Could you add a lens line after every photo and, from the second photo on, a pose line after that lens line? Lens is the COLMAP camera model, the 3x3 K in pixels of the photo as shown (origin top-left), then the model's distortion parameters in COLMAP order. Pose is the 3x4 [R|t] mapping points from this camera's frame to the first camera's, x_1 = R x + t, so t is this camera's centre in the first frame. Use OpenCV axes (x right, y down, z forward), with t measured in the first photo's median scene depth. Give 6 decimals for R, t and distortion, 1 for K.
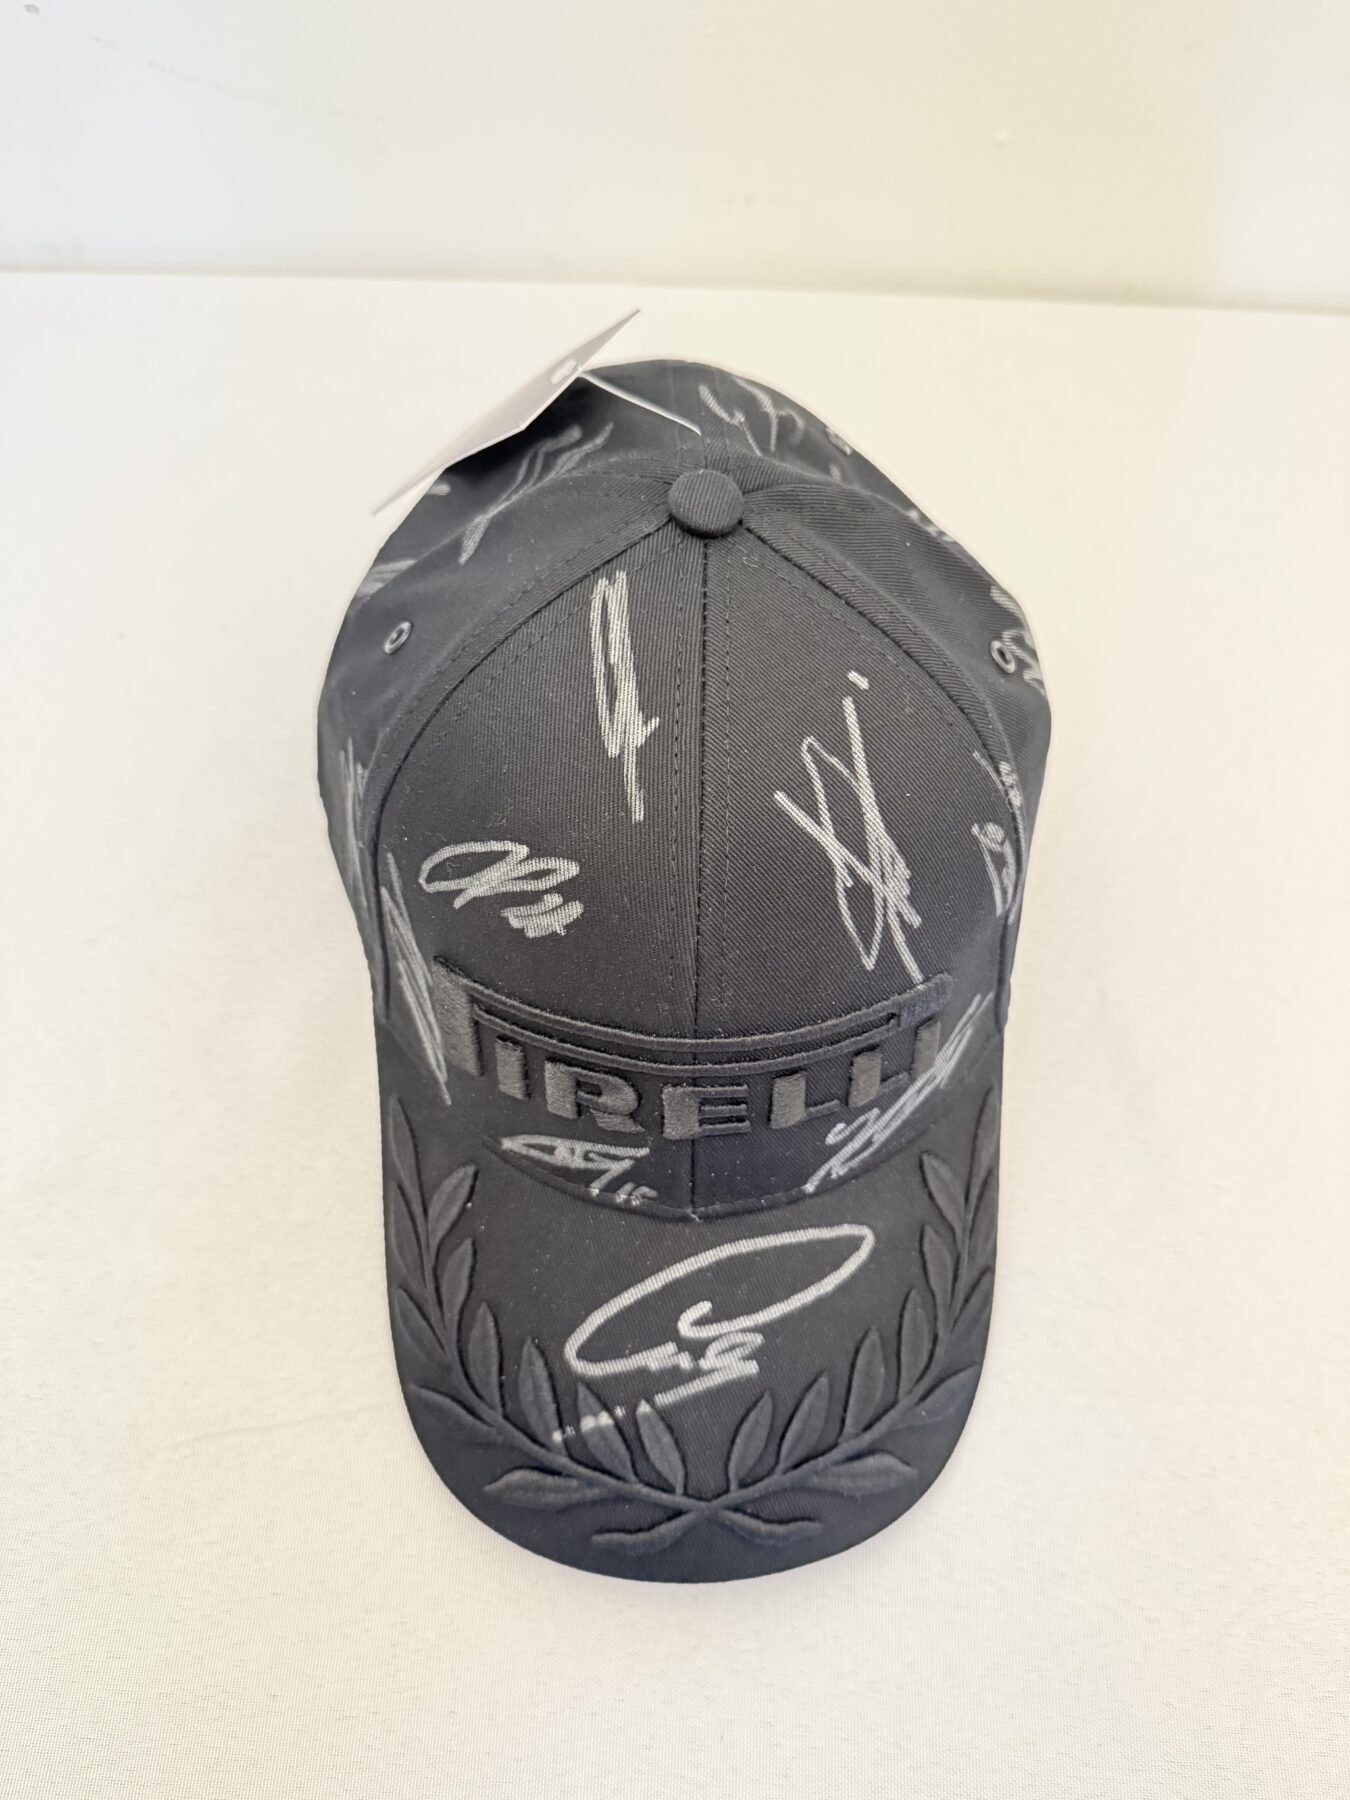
lens RADIAL K [[1284.4, 0, 678.8], [0, 1284.4, 892.1], [0, 0, 1]] dist [0.209513, -0.474610]
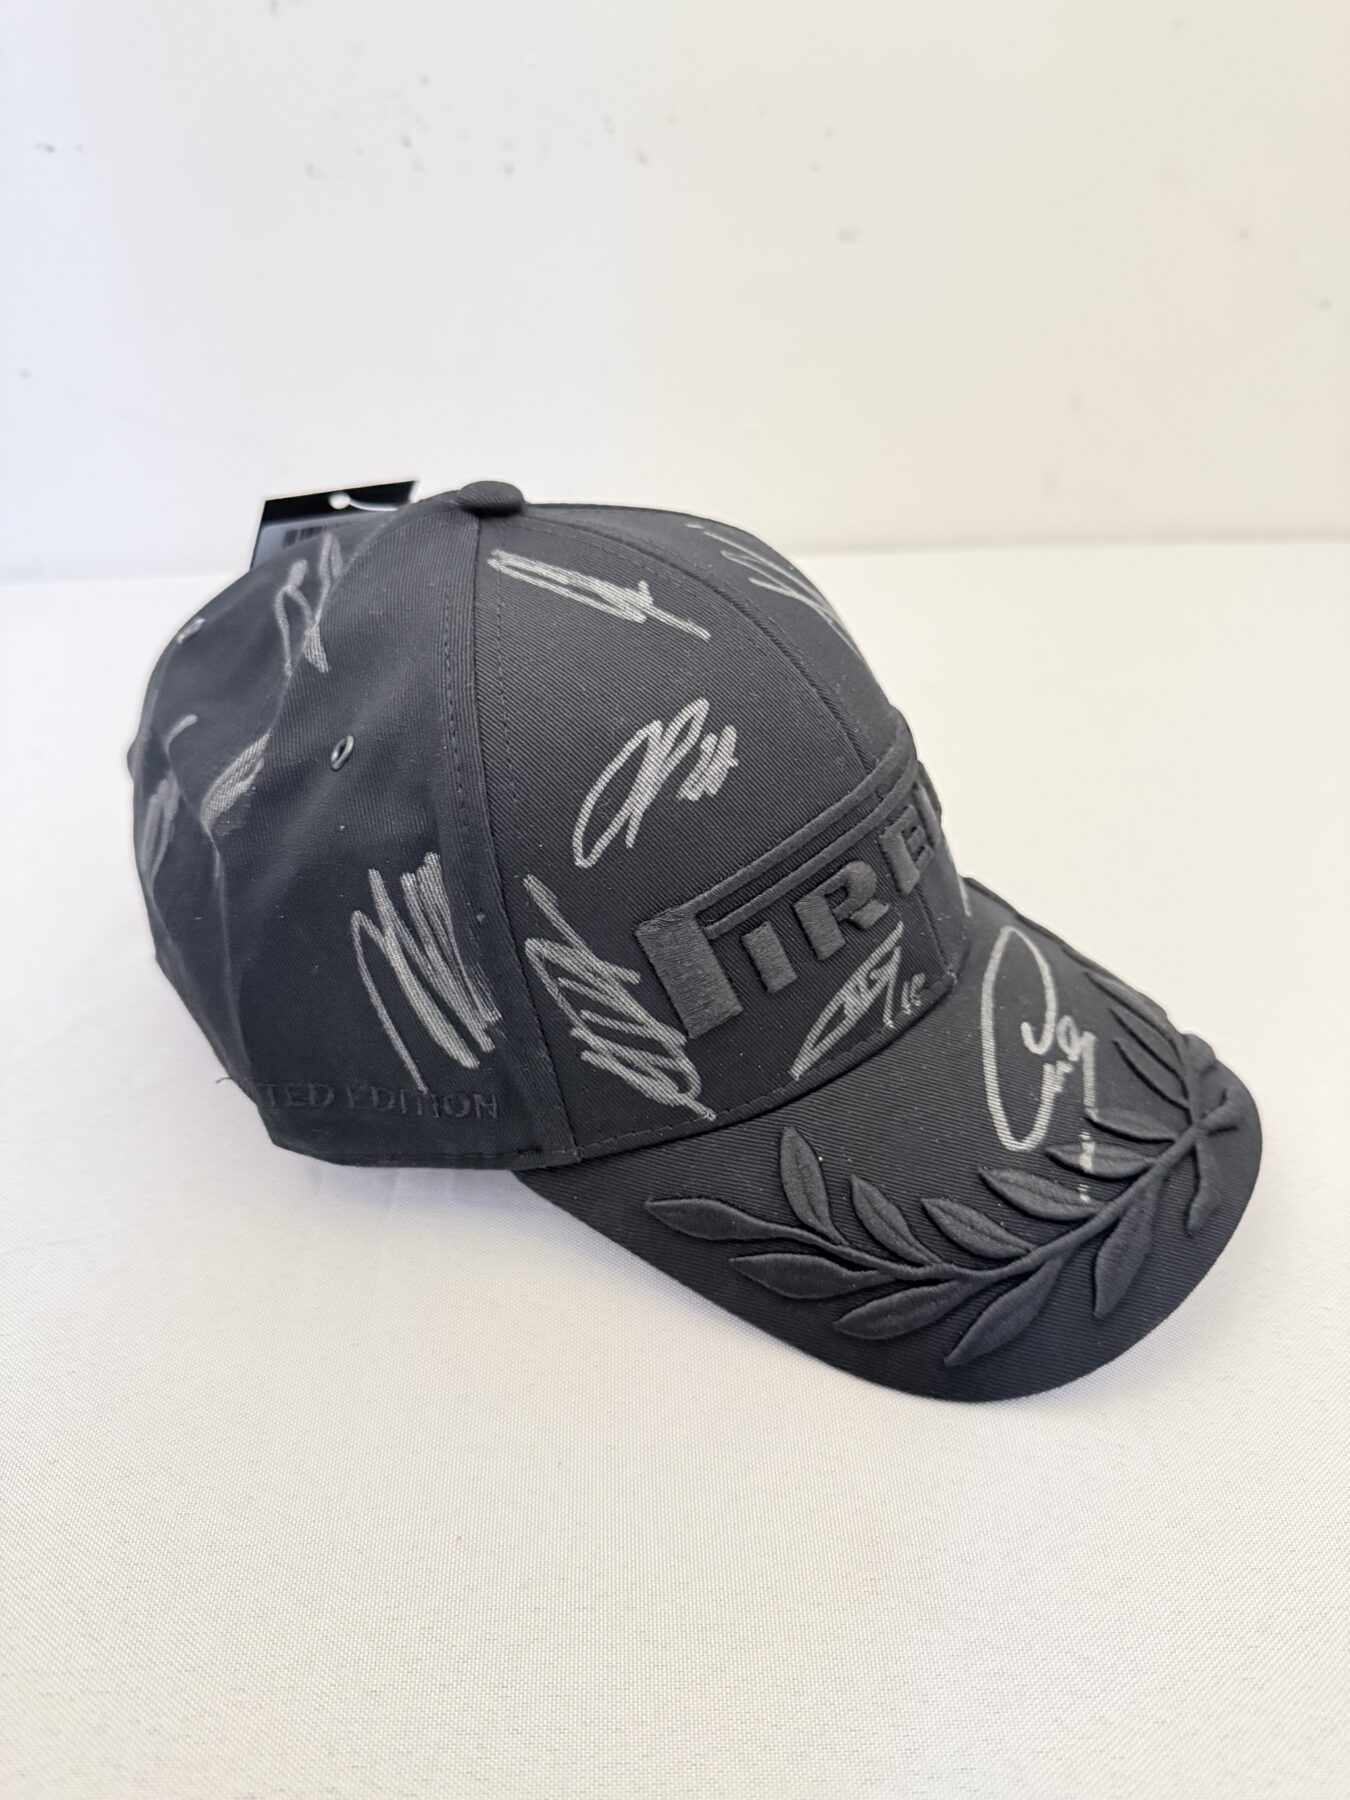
lens RADIAL K [[1284.4, 0, 678.8], [0, 1284.4, 892.1], [0, 0, 1]] dist [0.209513, -0.474610]
pose [[0.534529, -0.515786, 0.669511, -0.823897], [0.764910, 0.632149, -0.123692, 0.182101], [-0.359432, 0.578233, 0.732431, 0.308689]]
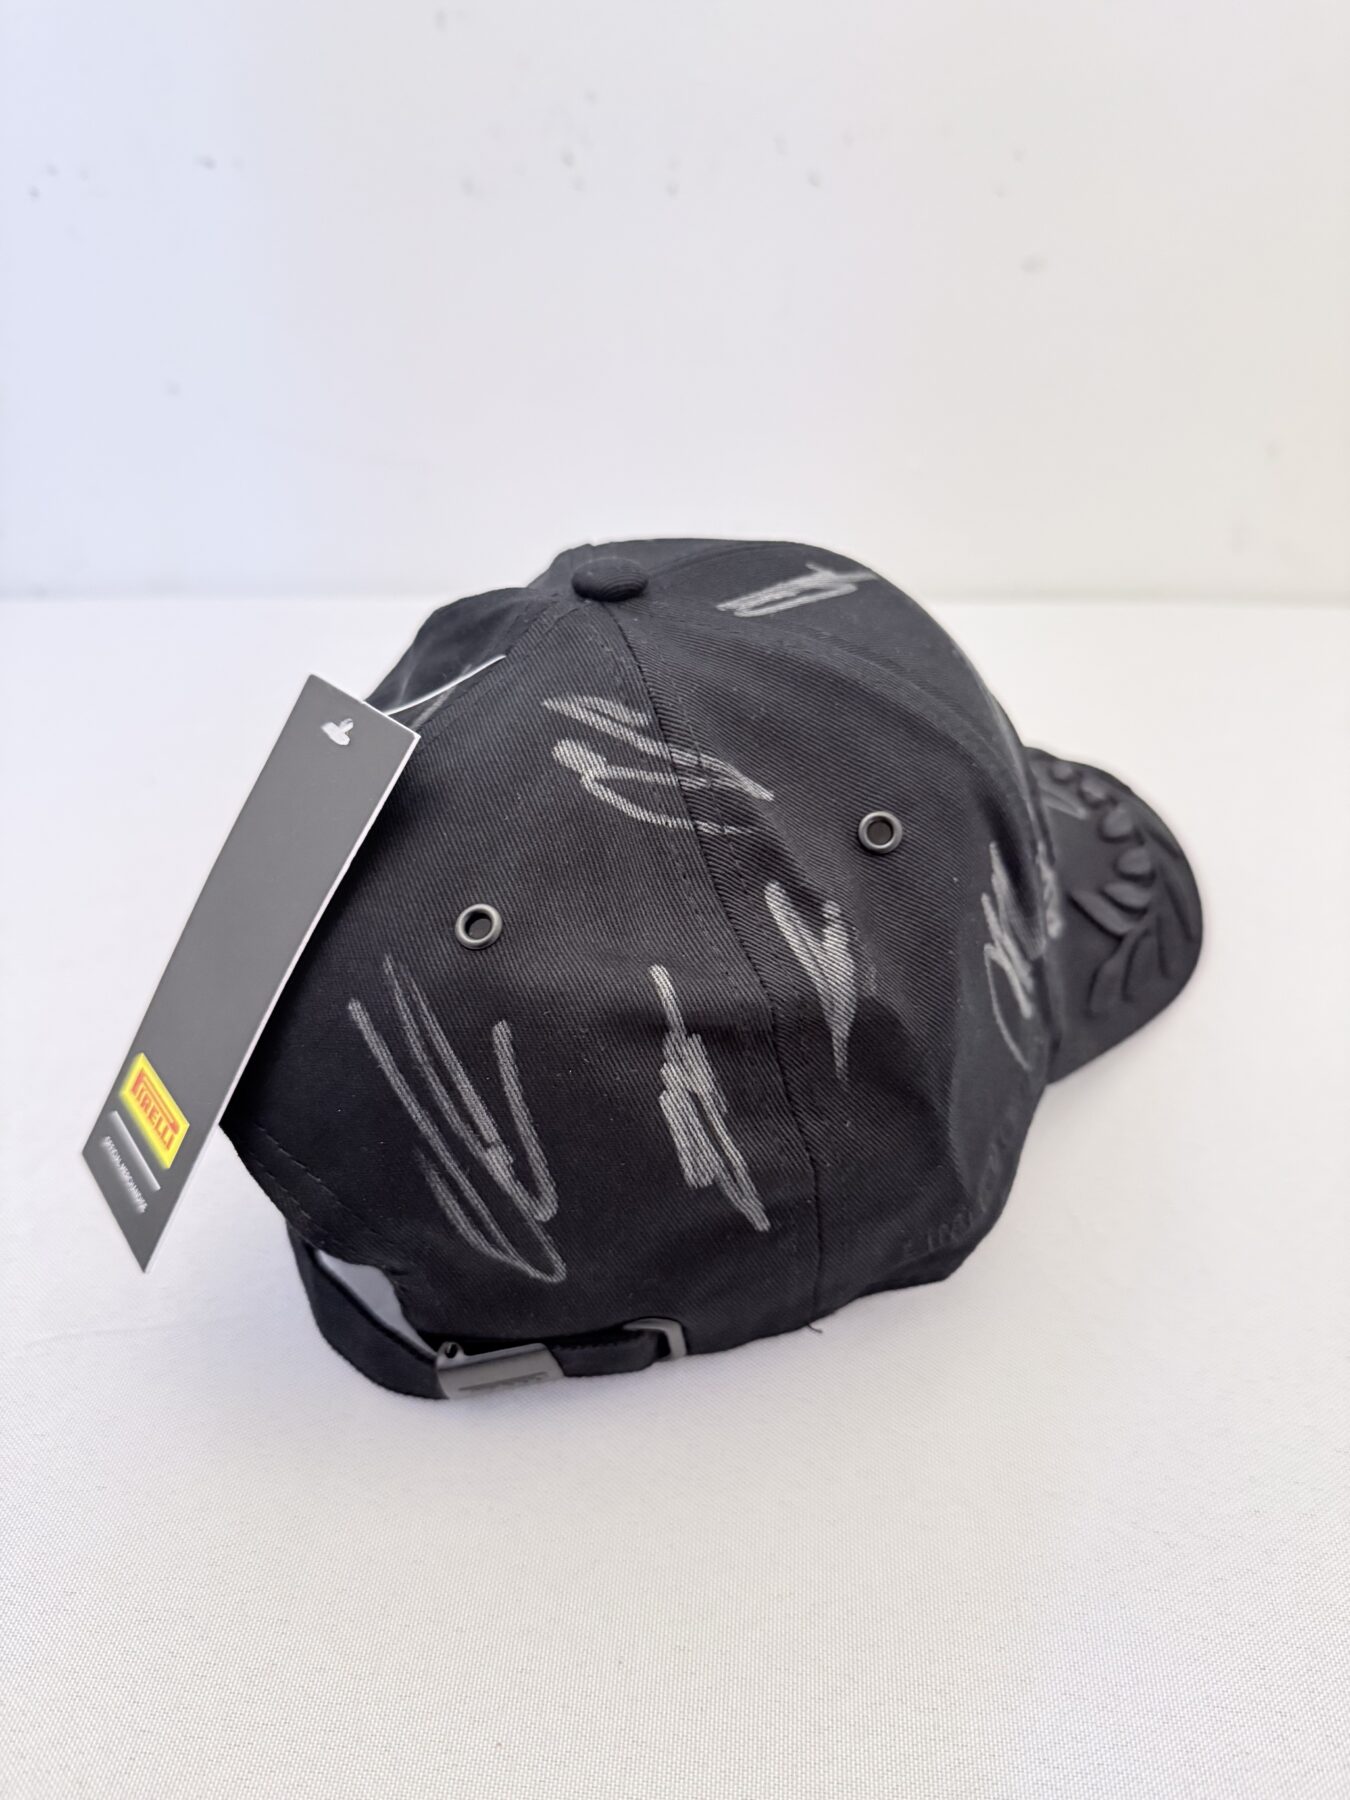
lens RADIAL K [[1284.4, 0, 678.8], [0, 1284.4, 892.1], [0, 0, 1]] dist [0.209513, -0.474610]
pose [[-0.708711, -0.474333, 0.522242, -0.640646], [0.588270, 0.011309, 0.808586, -1.047039], [-0.389445, 0.880273, 0.271021, 0.916445]]
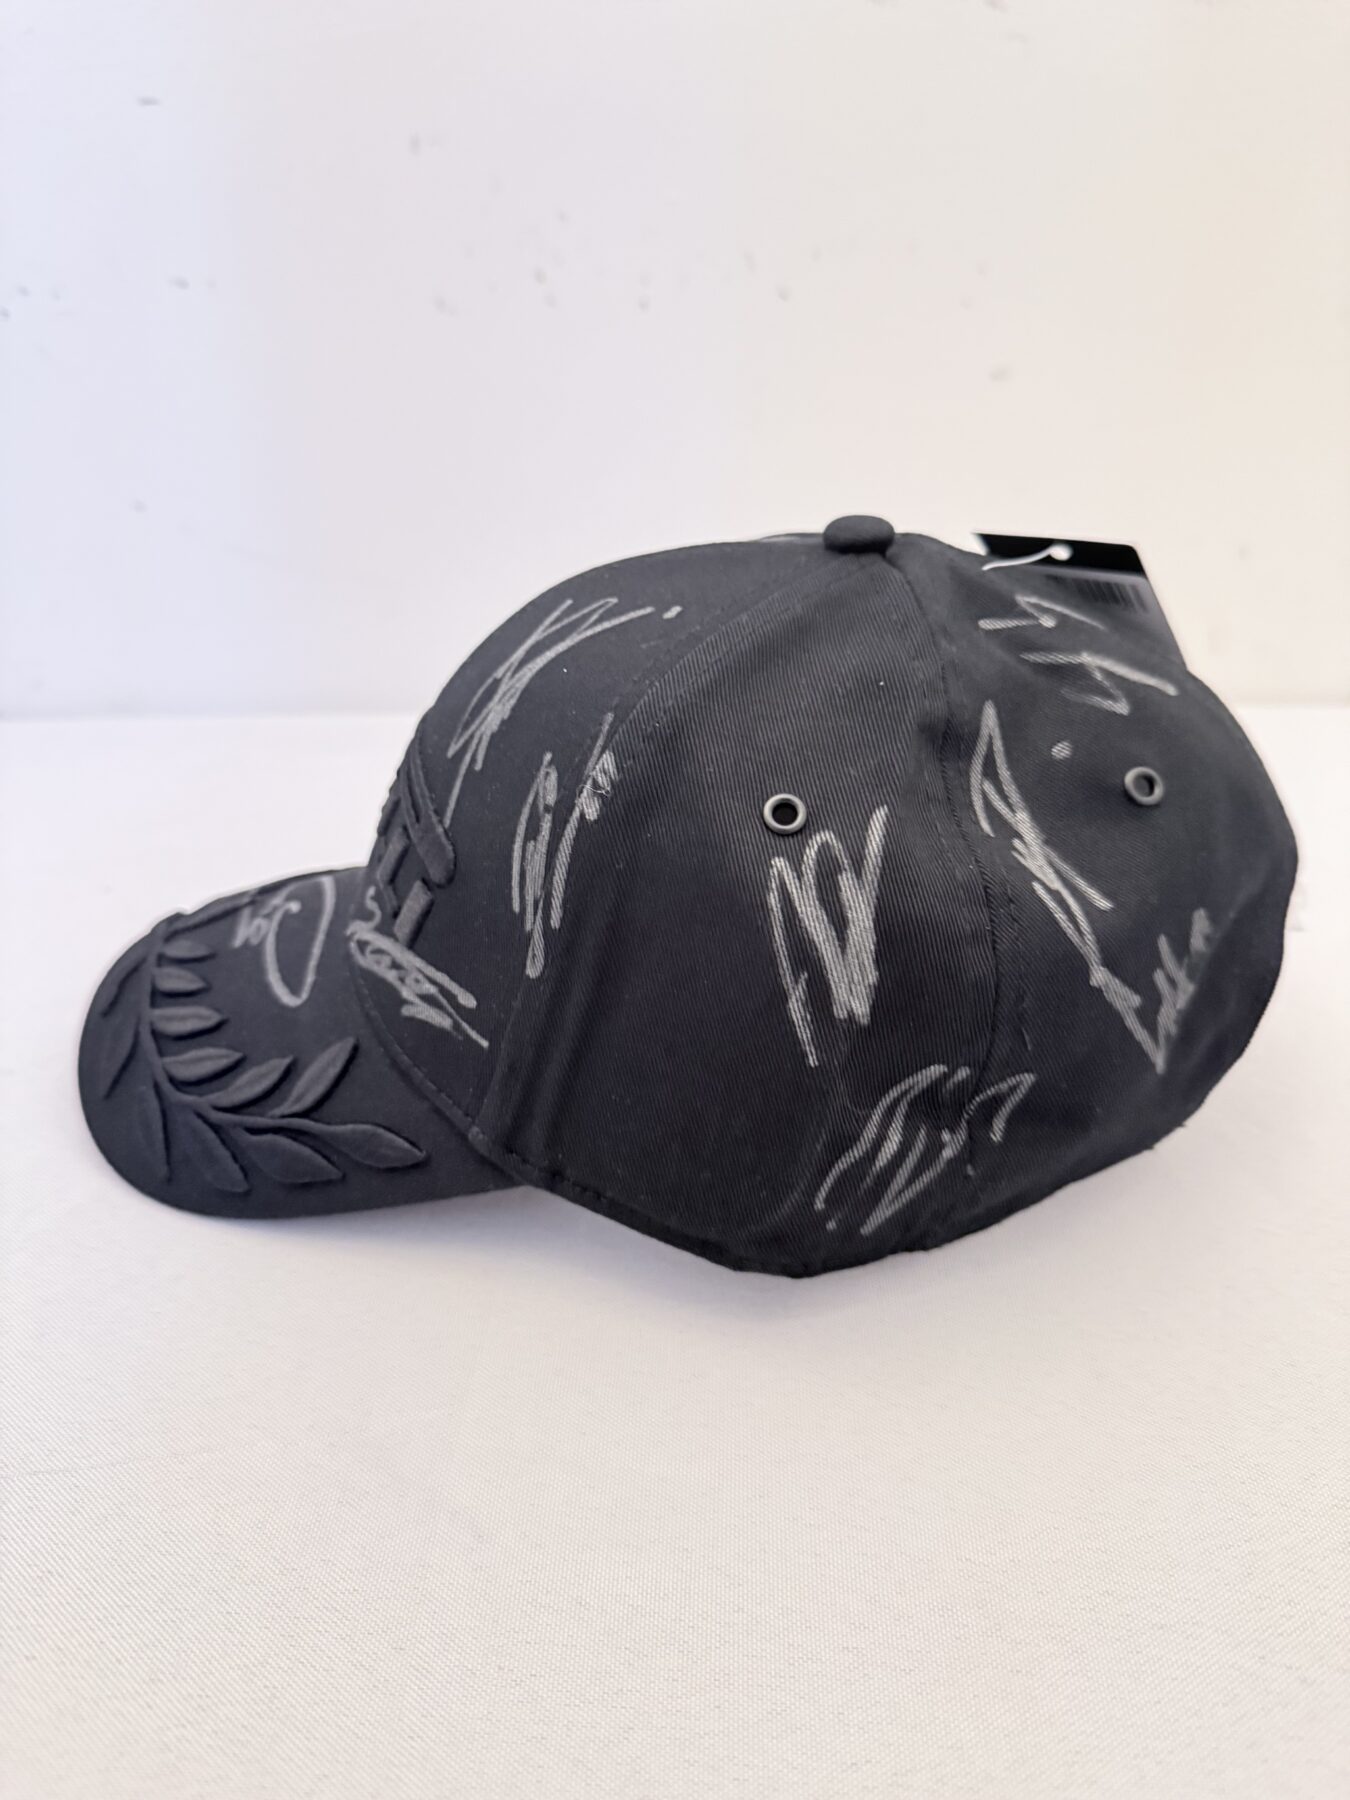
lens RADIAL K [[1297.4, 0, 666.2], [0, 1297.4, 890.7], [0, 0, 1]] dist [0.174128, -0.382394]
pose [[-0.147215, 0.433403, -0.889095, 1.109156], [-0.876751, 0.358921, 0.320132, -0.395825], [0.457861, 0.826643, 0.327148, 0.814011]]
